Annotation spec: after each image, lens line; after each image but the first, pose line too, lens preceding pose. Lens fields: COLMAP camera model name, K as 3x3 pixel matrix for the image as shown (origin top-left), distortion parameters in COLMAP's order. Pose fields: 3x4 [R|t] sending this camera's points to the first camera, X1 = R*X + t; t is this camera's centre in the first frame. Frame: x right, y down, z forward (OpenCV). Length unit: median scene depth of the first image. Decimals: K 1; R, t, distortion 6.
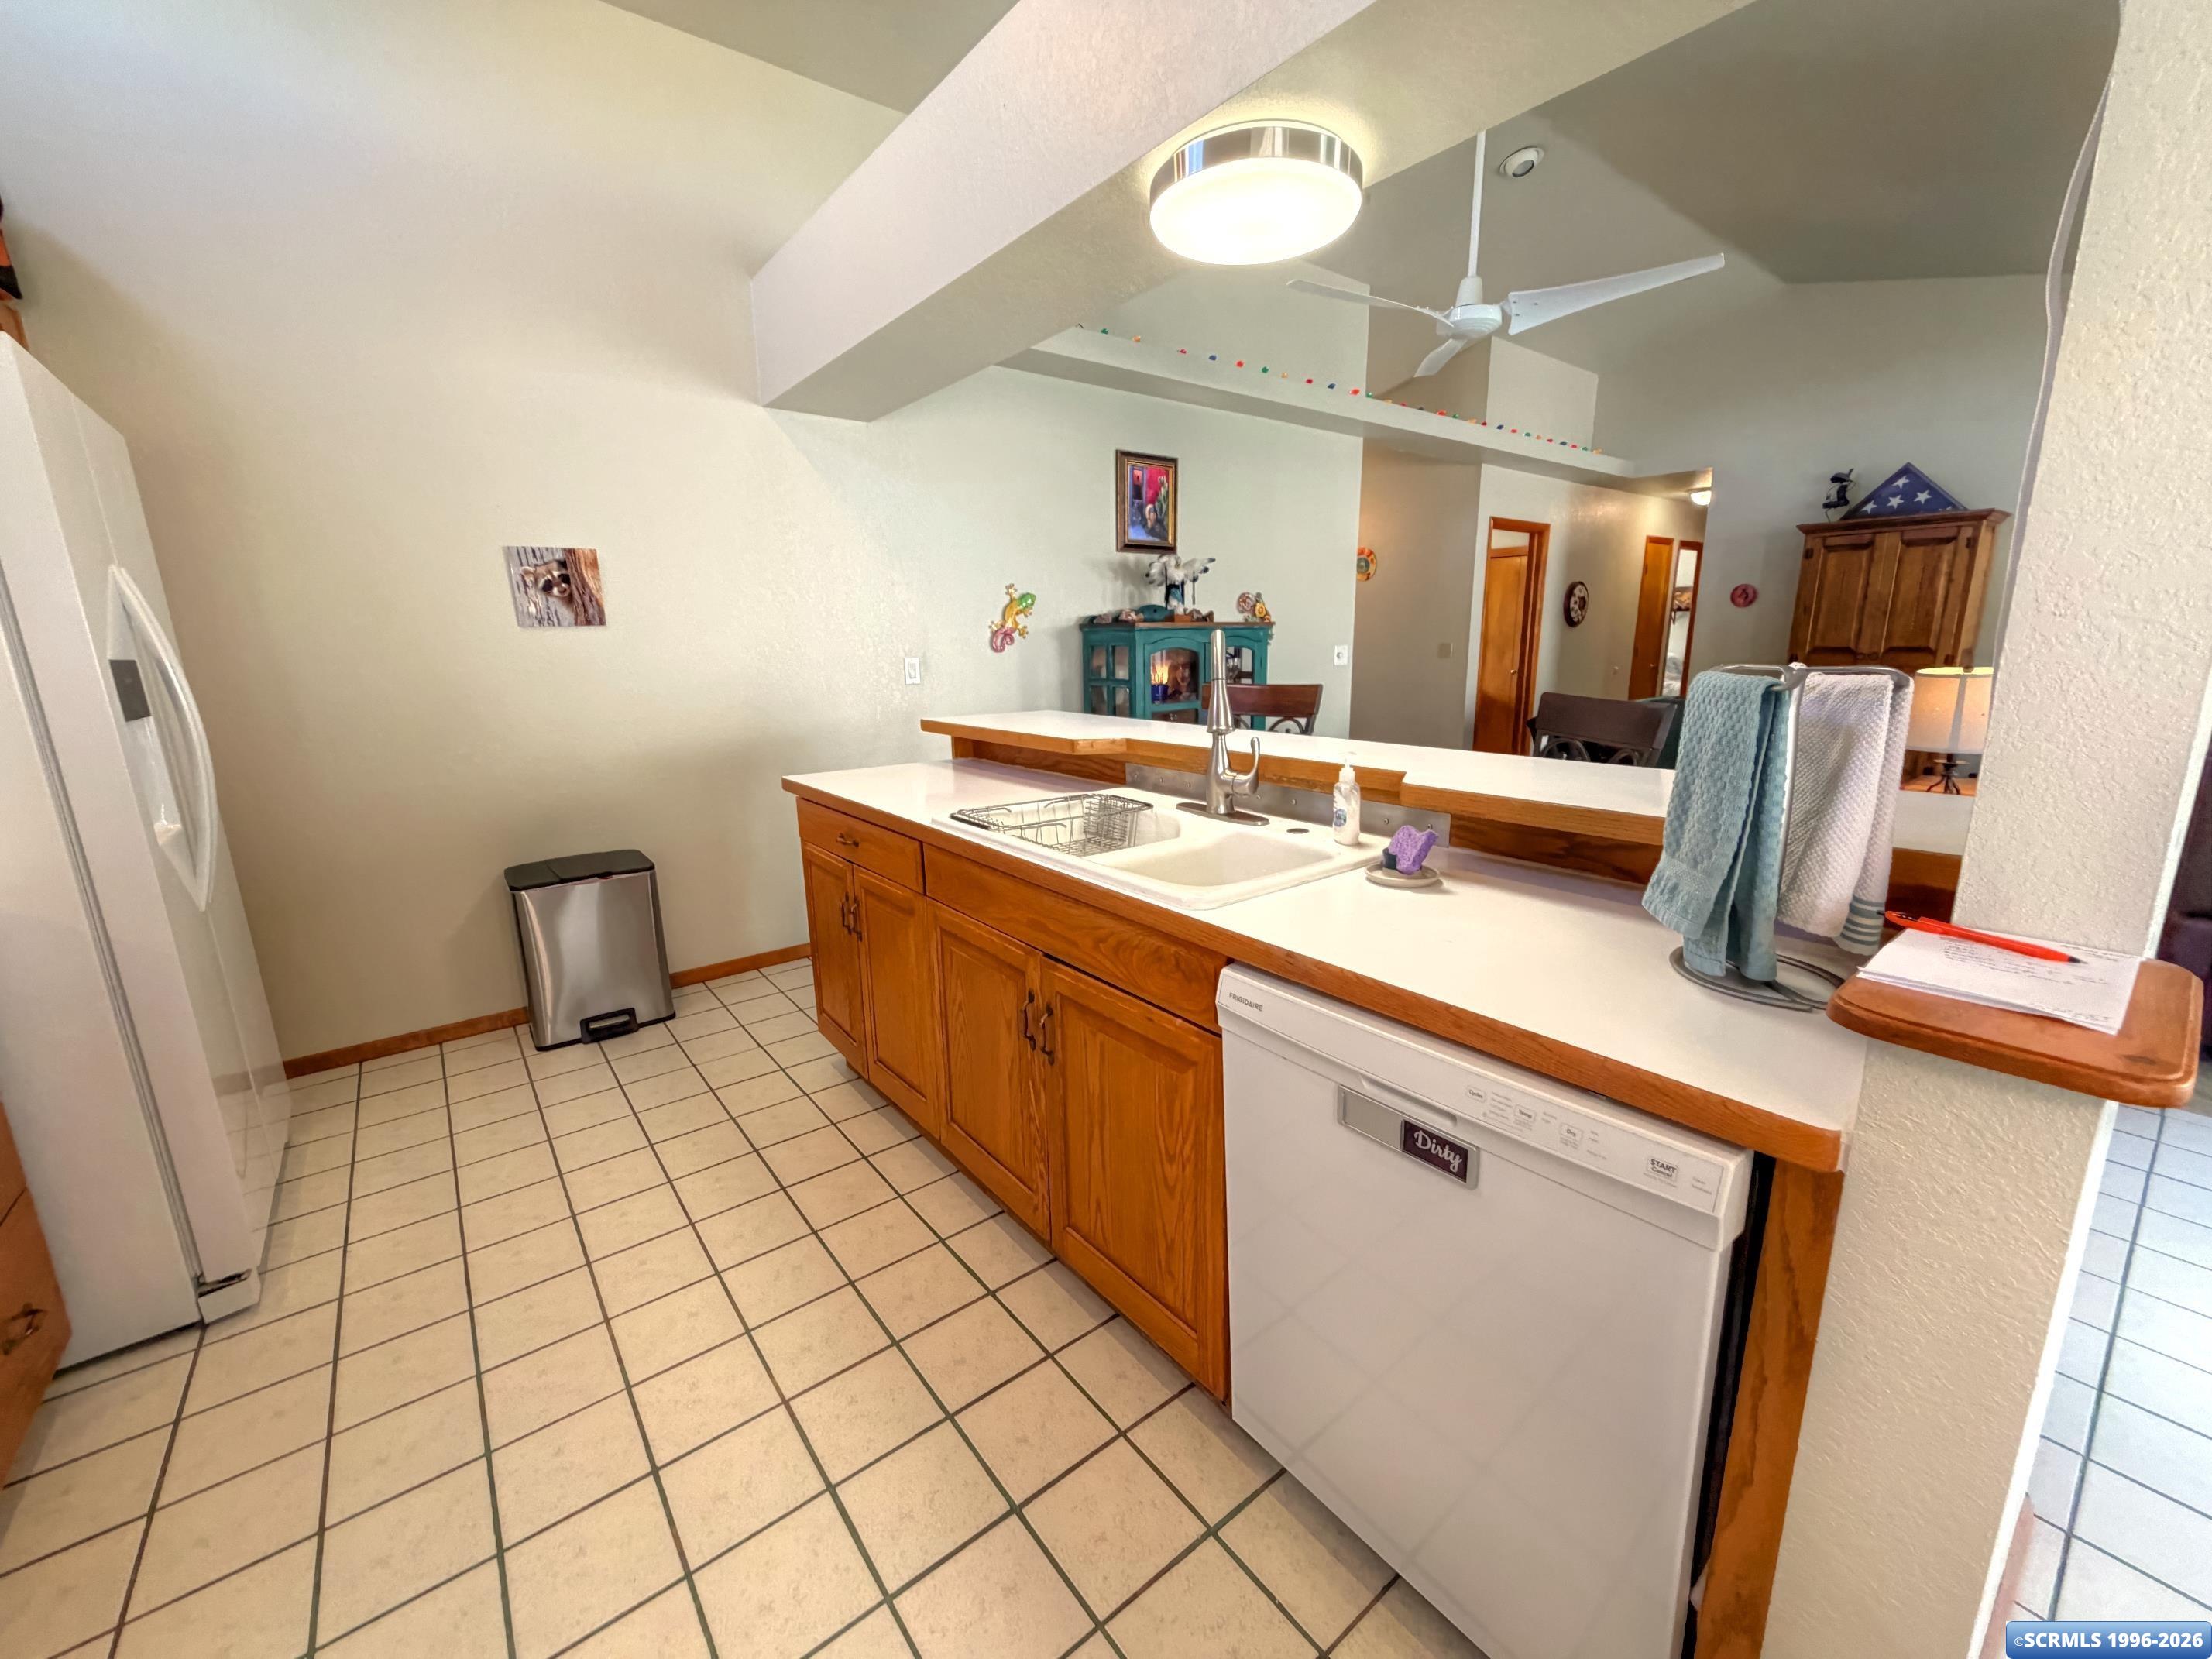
lens RADIAL K [[880.4, 0, 1096.0], [0, 880.4, 832.4], [0, 0, 1]] dist [-0.002905, 0.000327]
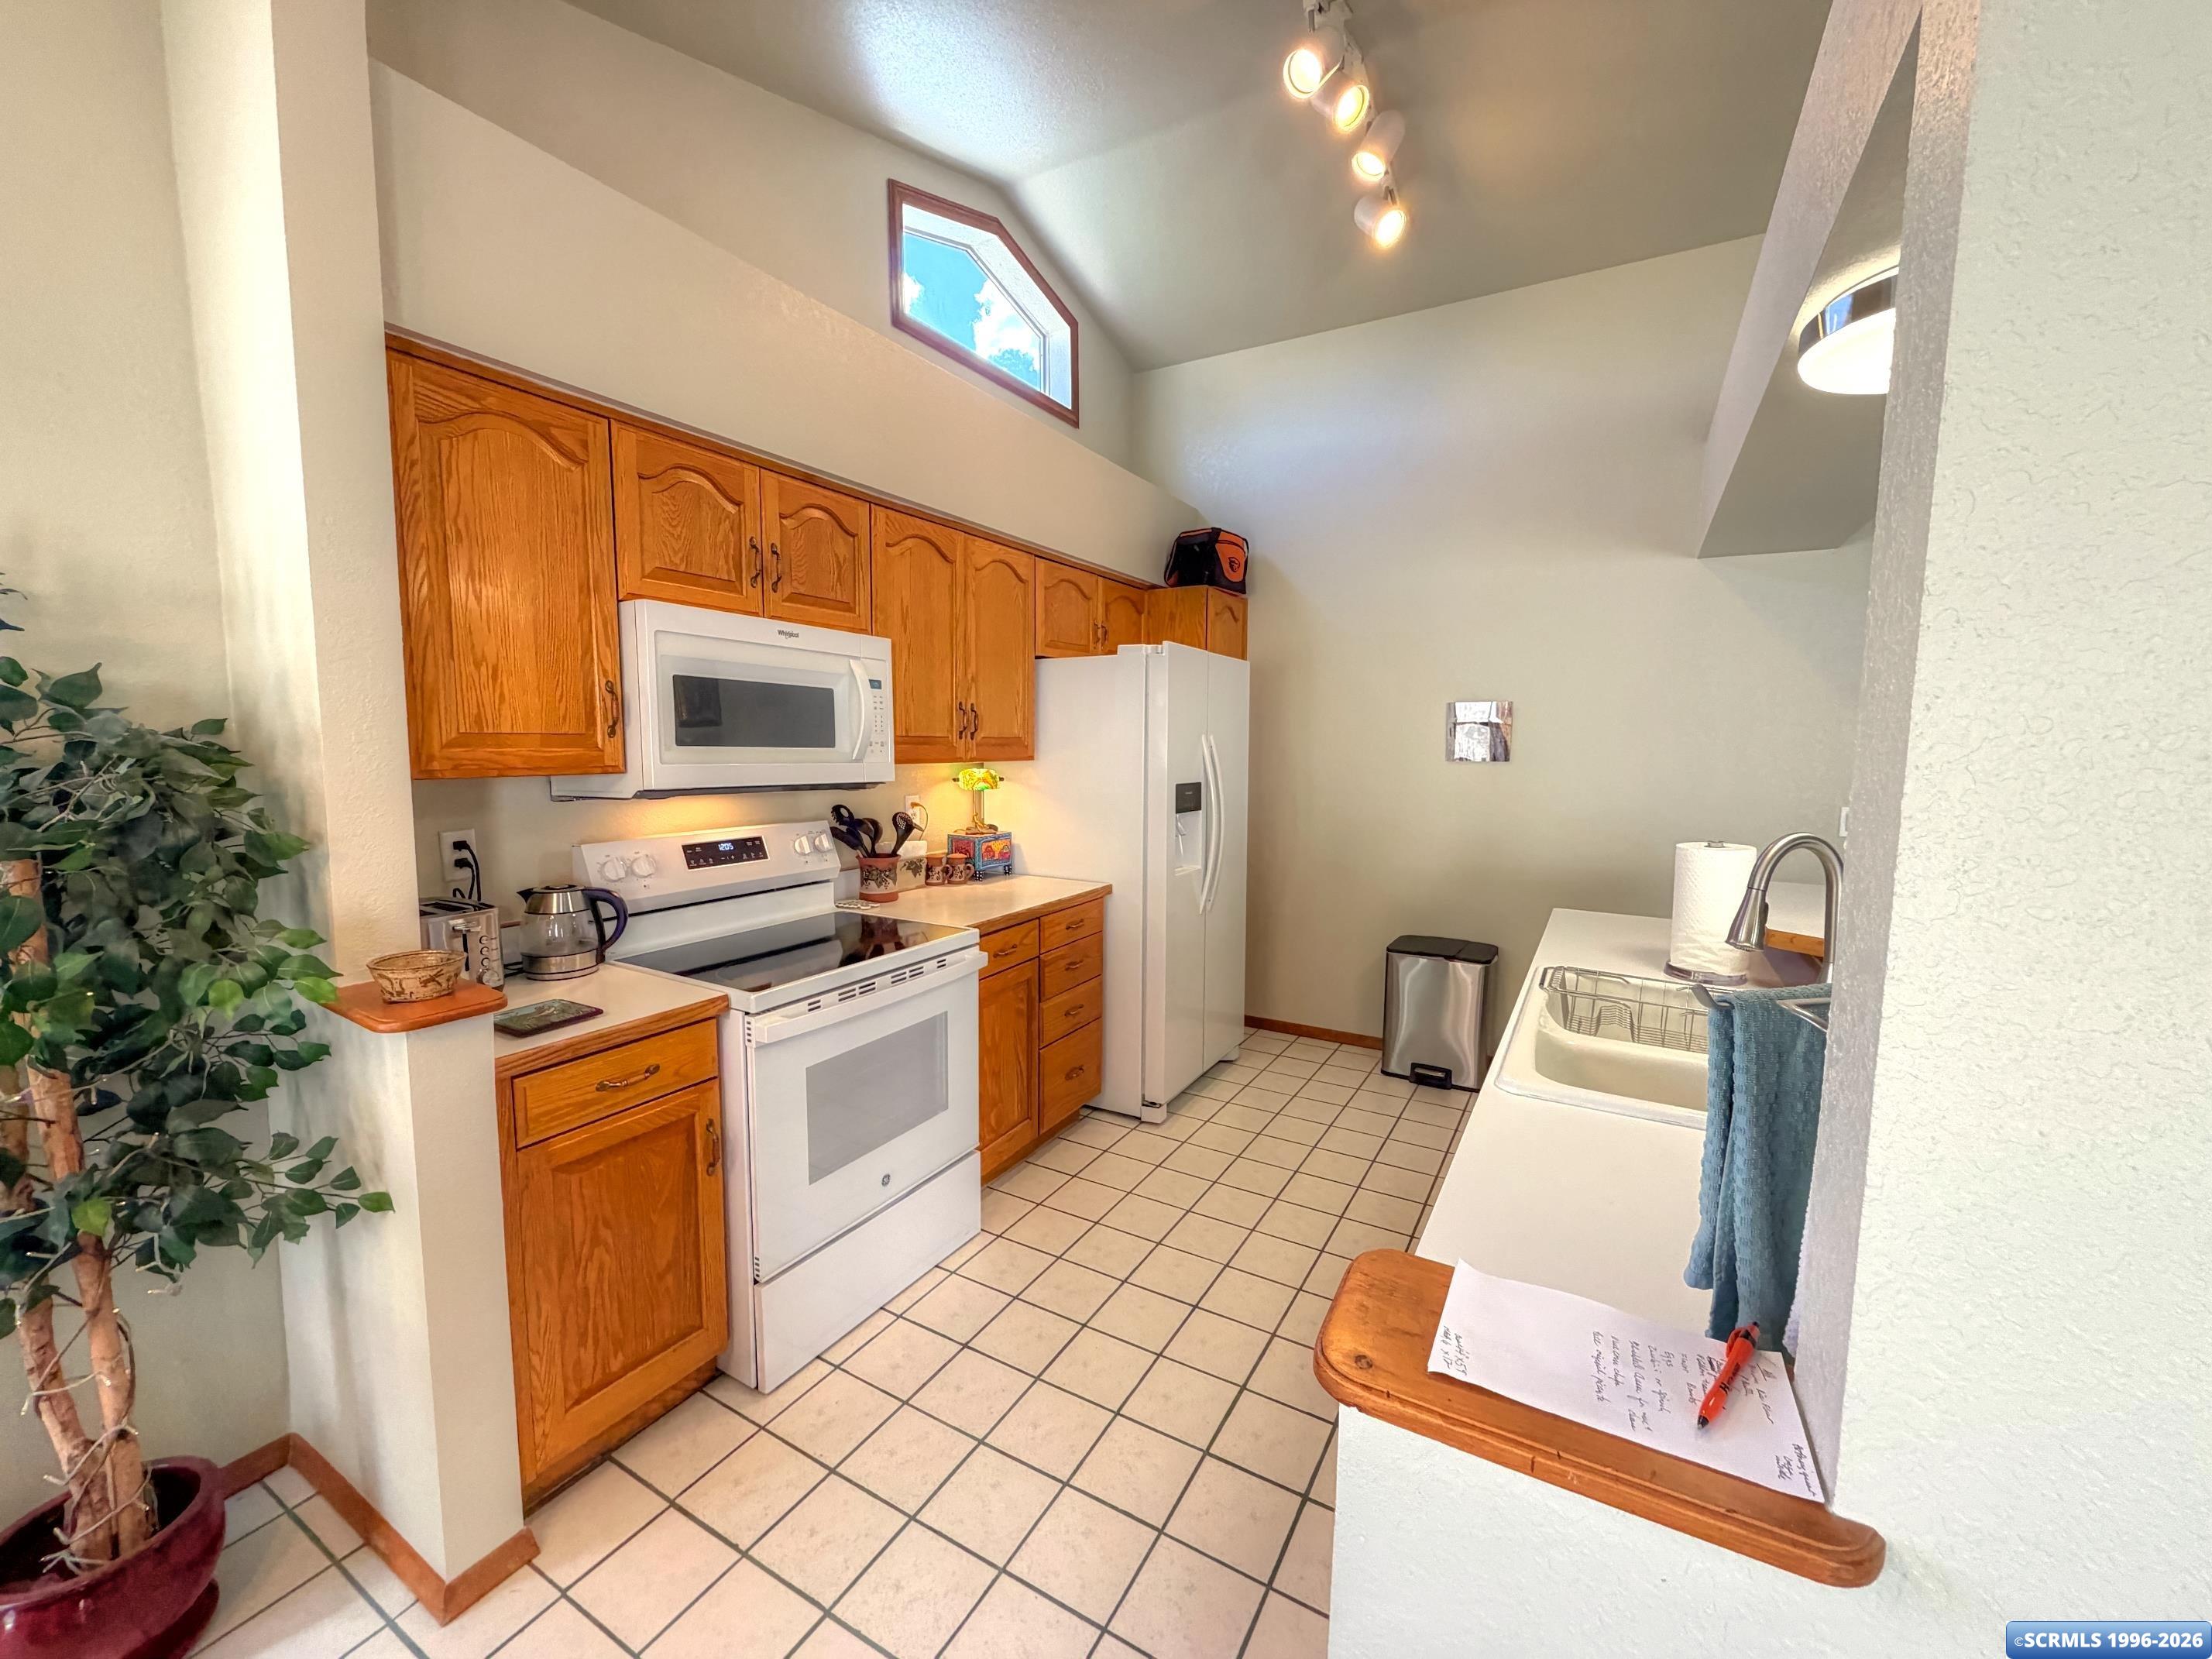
lens RADIAL K [[880.4, 0, 1109.5], [0, 880.4, 826.2], [0, 0, 1]] dist [-0.002905, 0.000327]
pose [[0.365774, 0.108444, -0.924364, 0.437482], [-0.206142, 0.977960, 0.033161, -0.083481], [0.907587, 0.178421, 0.380067, 0.041466]]
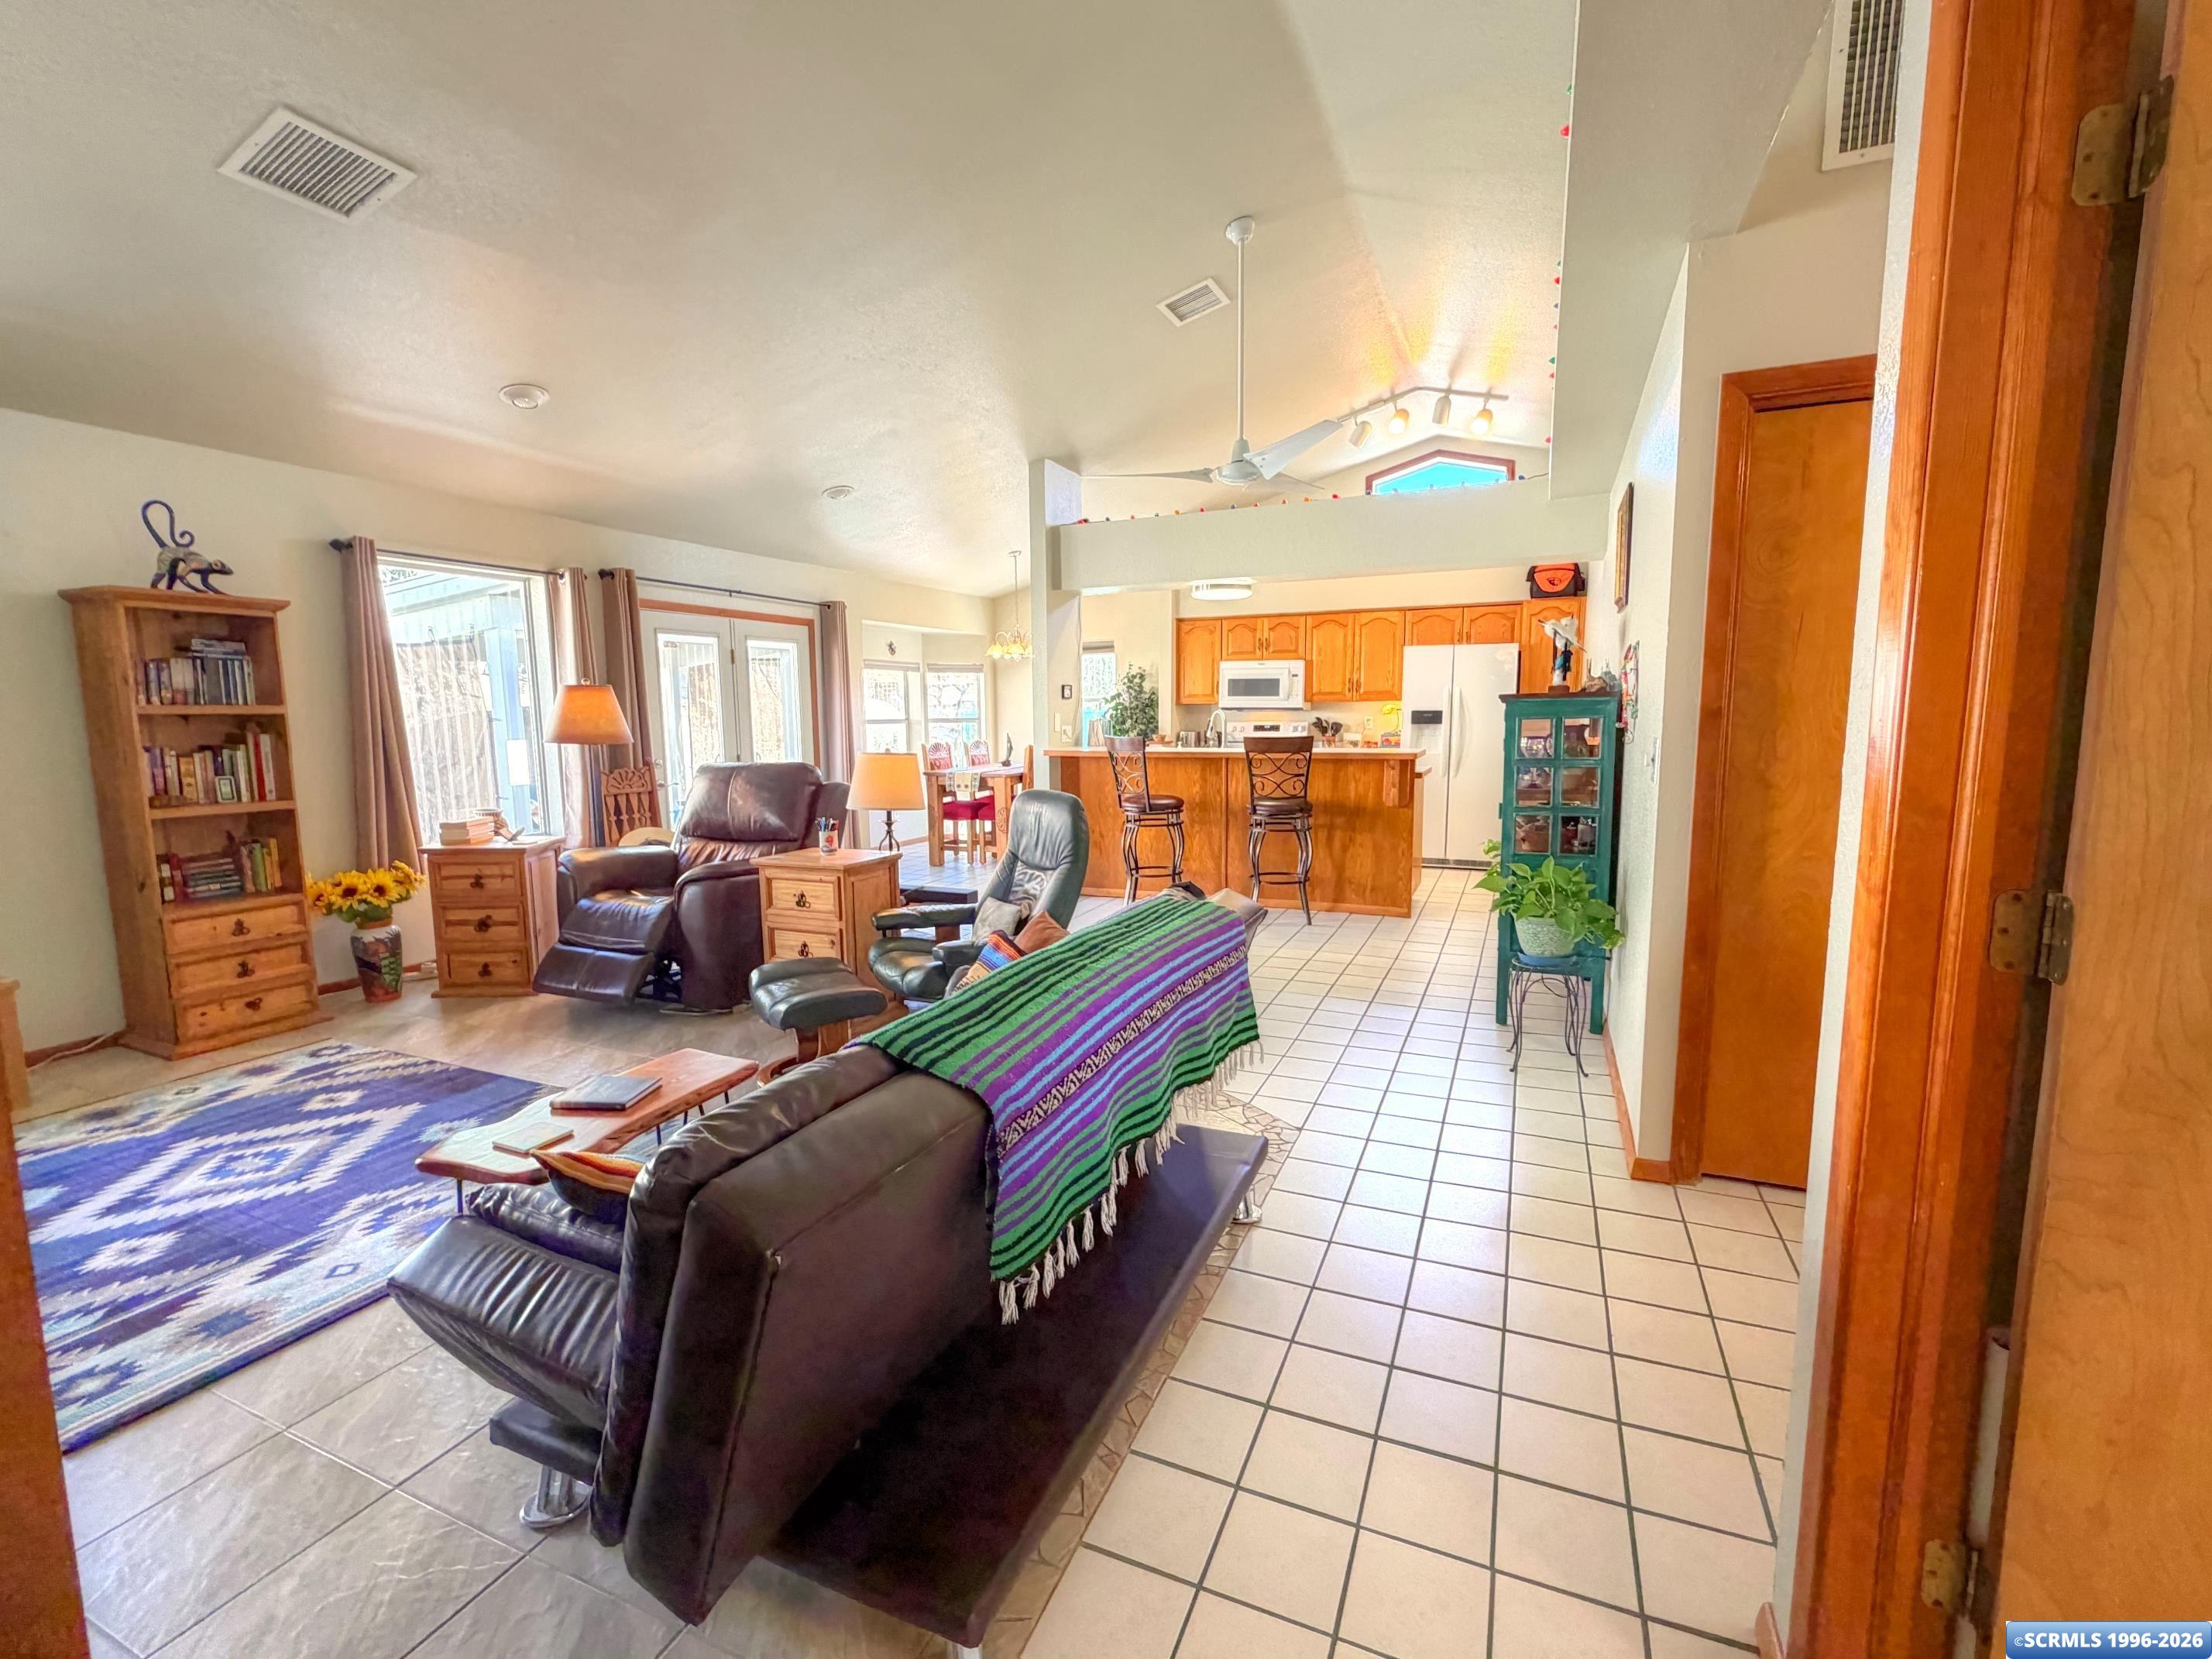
lens RADIAL K [[978.3, 0, 1103.4], [0, 978.3, 833.4], [0, 0, 1]] dist [-0.000563, 0.000008]
pose [[-0.883241, 0.082568, -0.461593, 1.266166], [-0.073783, 0.947643, 0.310691, -0.471697], [0.463079, 0.308473, -0.830905, 1.991552]]
